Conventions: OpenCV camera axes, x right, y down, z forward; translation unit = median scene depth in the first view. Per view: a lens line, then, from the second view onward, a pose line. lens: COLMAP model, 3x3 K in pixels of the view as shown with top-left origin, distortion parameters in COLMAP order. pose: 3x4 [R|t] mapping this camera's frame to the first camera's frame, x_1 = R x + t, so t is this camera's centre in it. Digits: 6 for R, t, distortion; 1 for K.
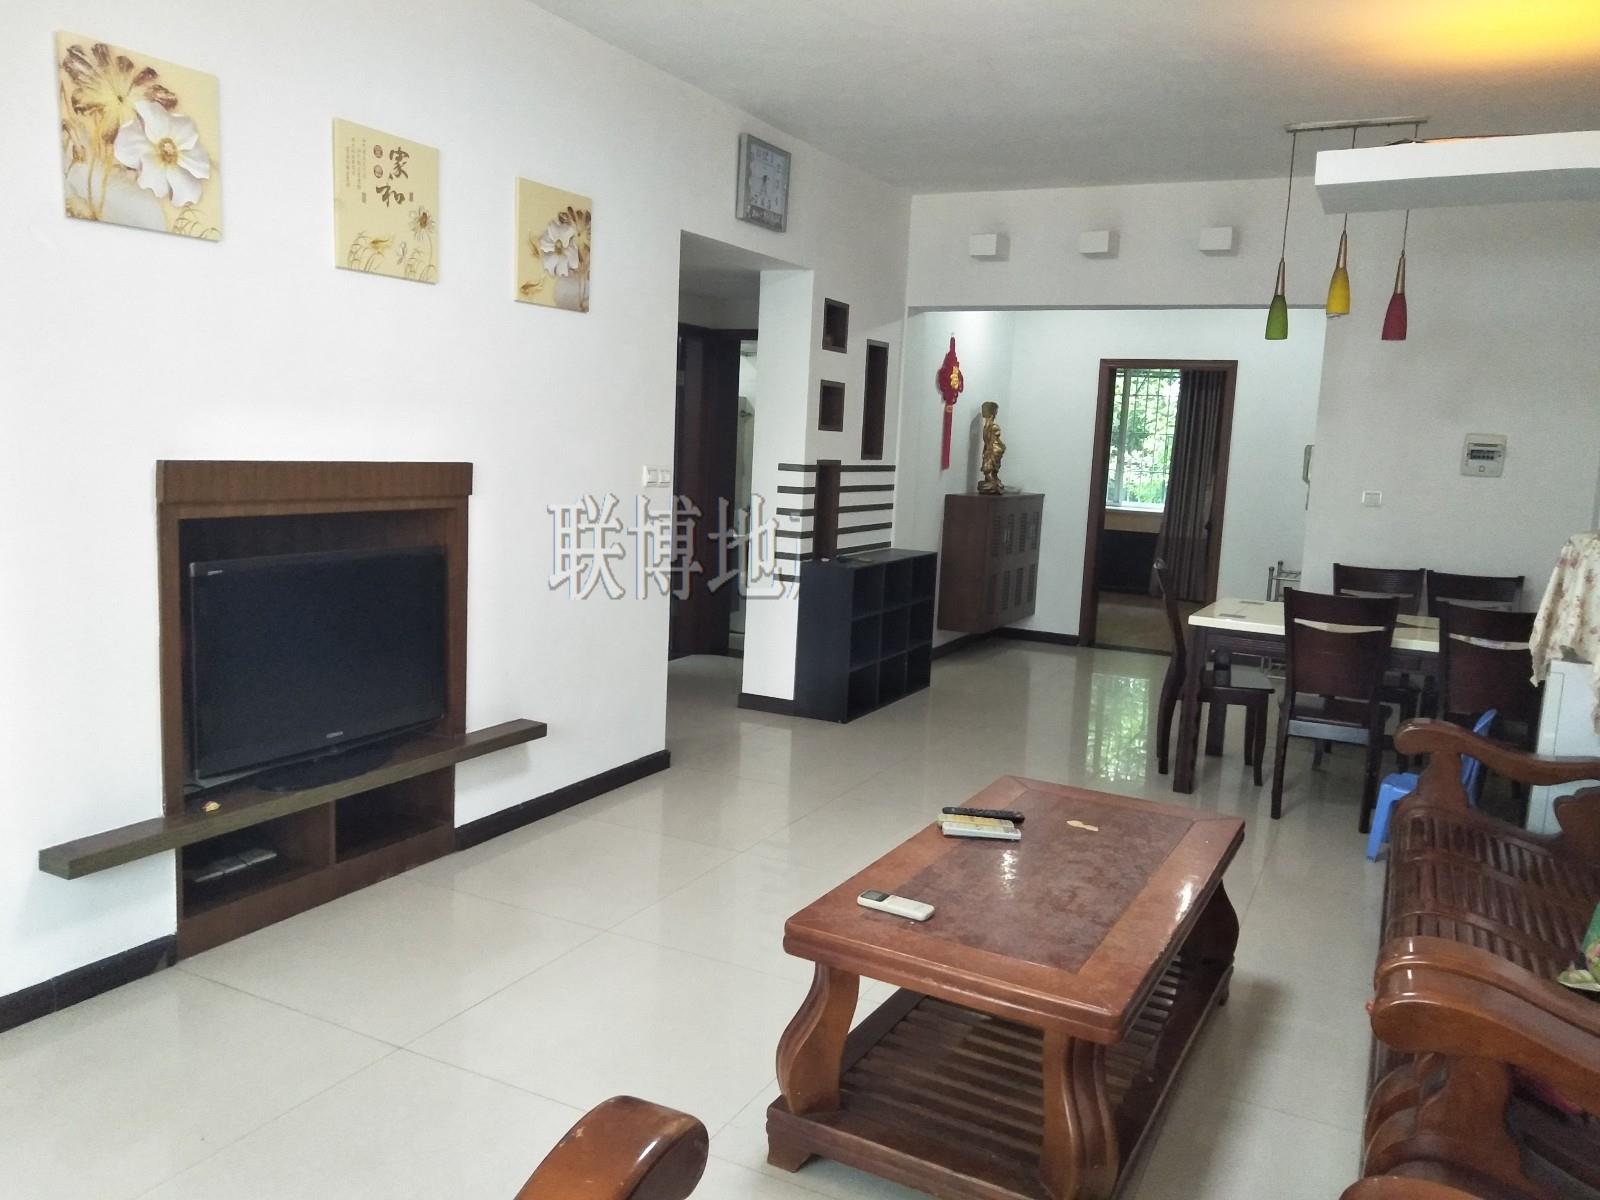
lens RADIAL K [[1256.8, 0, 787.1], [0, 1256.8, 601.1], [0, 0, 1]] dist [0.078983, -0.117093]
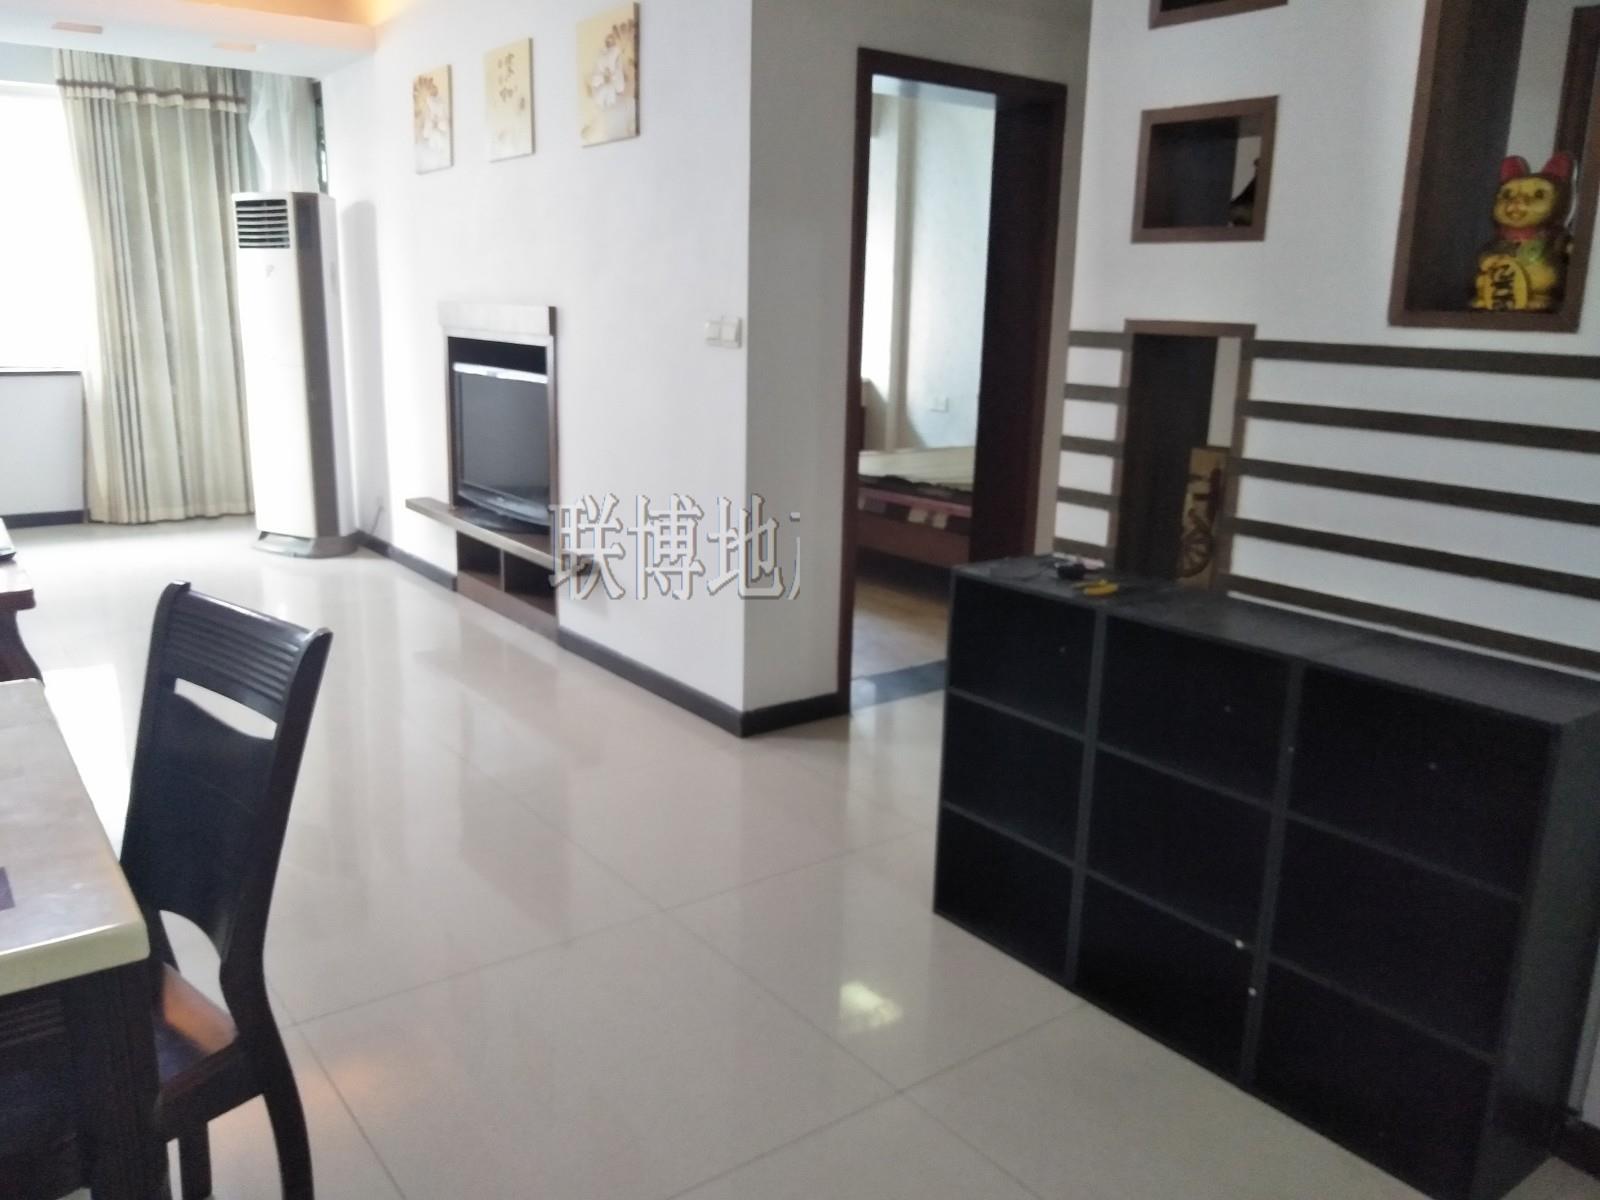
lens RADIAL K [[1256.8, 0, 787.1], [0, 1256.8, 601.1], [0, 0, 1]] dist [0.078983, -0.117093]
pose [[-0.454865, 0.149850, -0.877863, 0.498908], [-0.161028, 0.955654, 0.246566, -0.122459], [0.875881, 0.253515, -0.410564, 1.231283]]
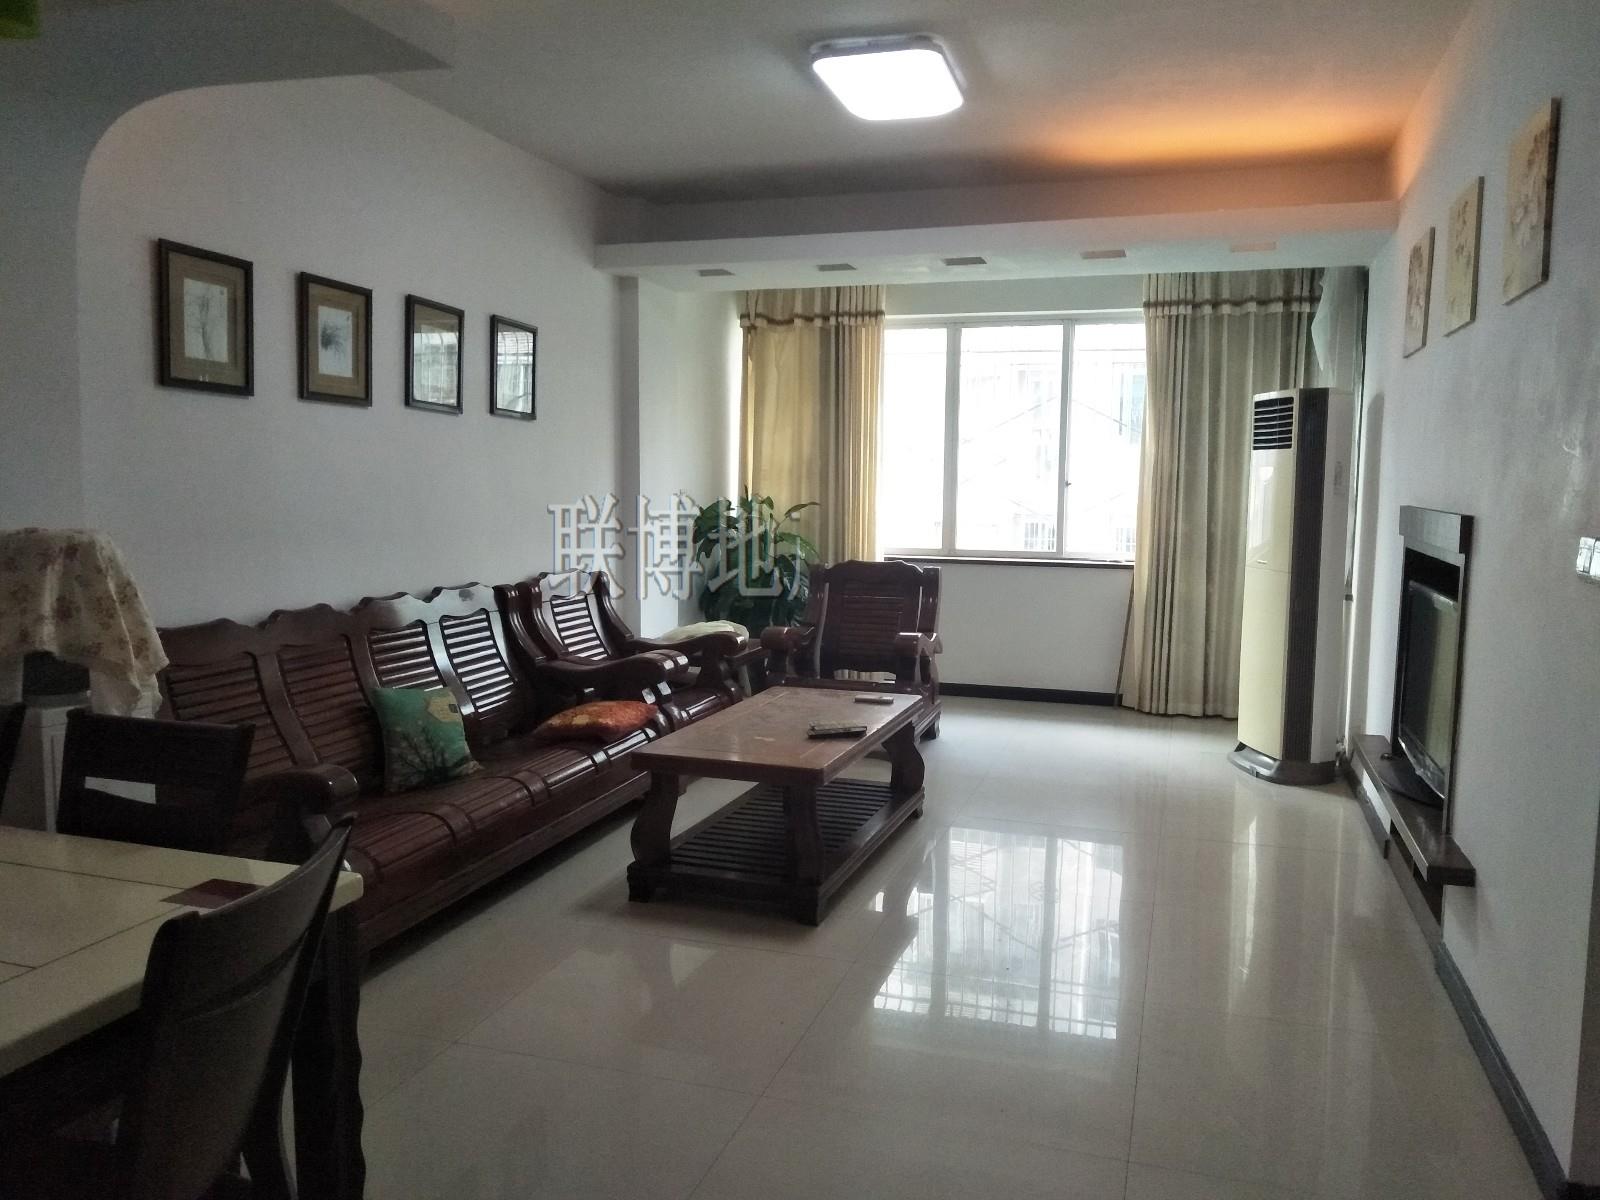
lens RADIAL K [[1235.2, 0, 795.6], [0, 1235.2, 590.9], [0, 0, 1]] dist [0.042815, -0.003560]
pose [[-0.986180, -0.040207, -0.160724, 0.234344], [-0.075406, 0.972730, 0.219339, -0.150785], [0.147522, 0.228427, -0.962319, 1.254309]]
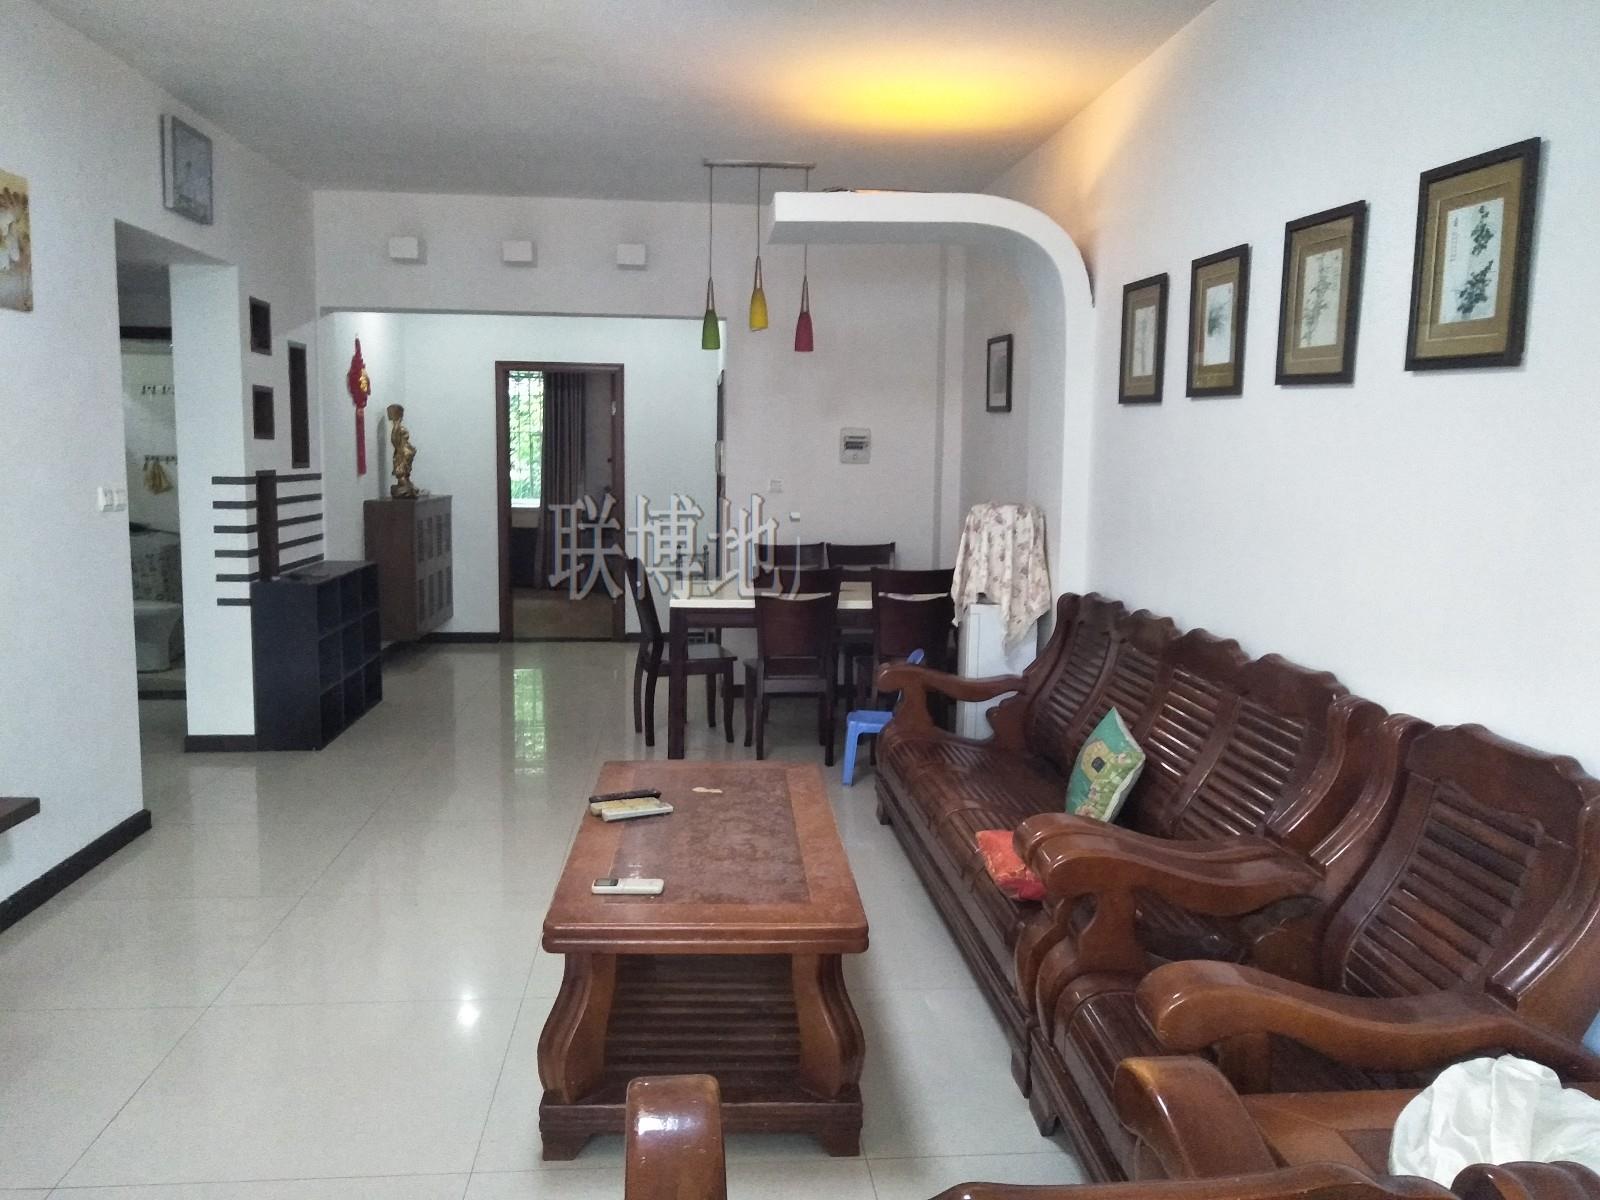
lens RADIAL K [[1262.7, 0, 800.0], [0, 1262.7, 600.0], [0, 0, 1]] dist [0.047011, -0.050531]
pose [[0.848608, -0.096547, 0.520138, -0.147730], [0.095470, 0.995012, 0.028932, -0.008175], [-0.520336, 0.025106, 0.853592, -0.000490]]
